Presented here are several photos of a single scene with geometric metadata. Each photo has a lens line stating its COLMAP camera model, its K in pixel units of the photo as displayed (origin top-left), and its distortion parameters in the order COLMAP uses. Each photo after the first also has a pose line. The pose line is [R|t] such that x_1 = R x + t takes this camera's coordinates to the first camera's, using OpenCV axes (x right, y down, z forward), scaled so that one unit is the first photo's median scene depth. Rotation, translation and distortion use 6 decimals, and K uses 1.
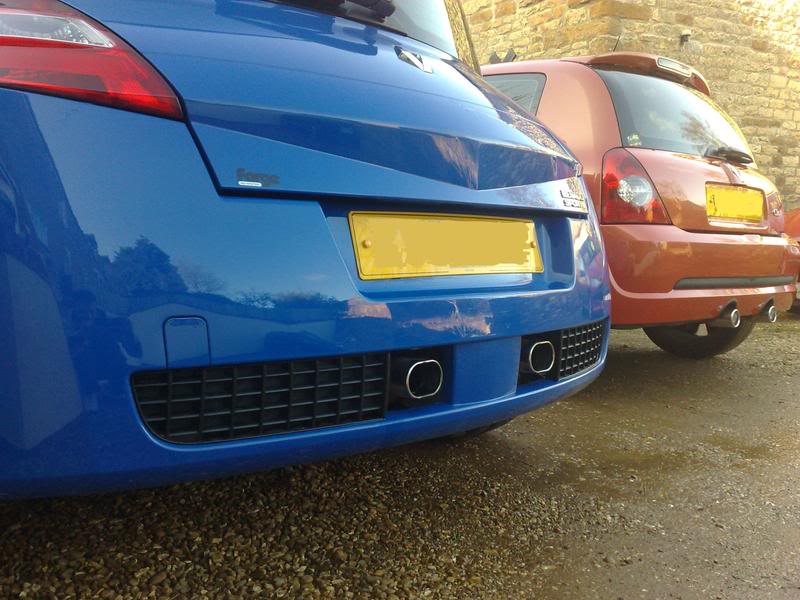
lens RADIAL K [[783.8, 0, 400.0], [0, 783.8, 300.0], [0, 0, 1]] dist [0.087062, -0.124404]
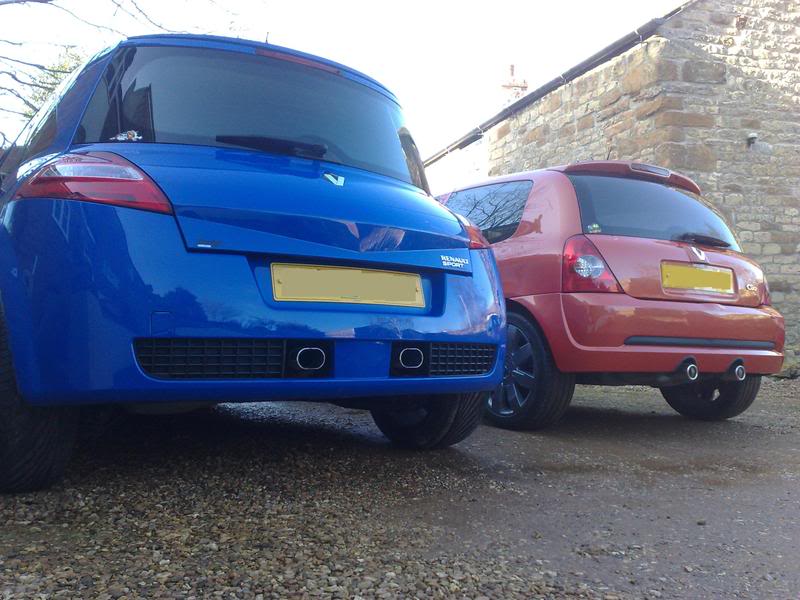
lens RADIAL K [[783.8, 0, 400.0], [0, 783.8, 300.0], [0, 0, 1]] dist [0.087062, -0.124404]
pose [[0.981003, -0.013587, -0.193515, 0.226961], [-0.012536, 0.991019, -0.133132, 0.081336], [0.193586, 0.133029, 0.972023, -0.263825]]
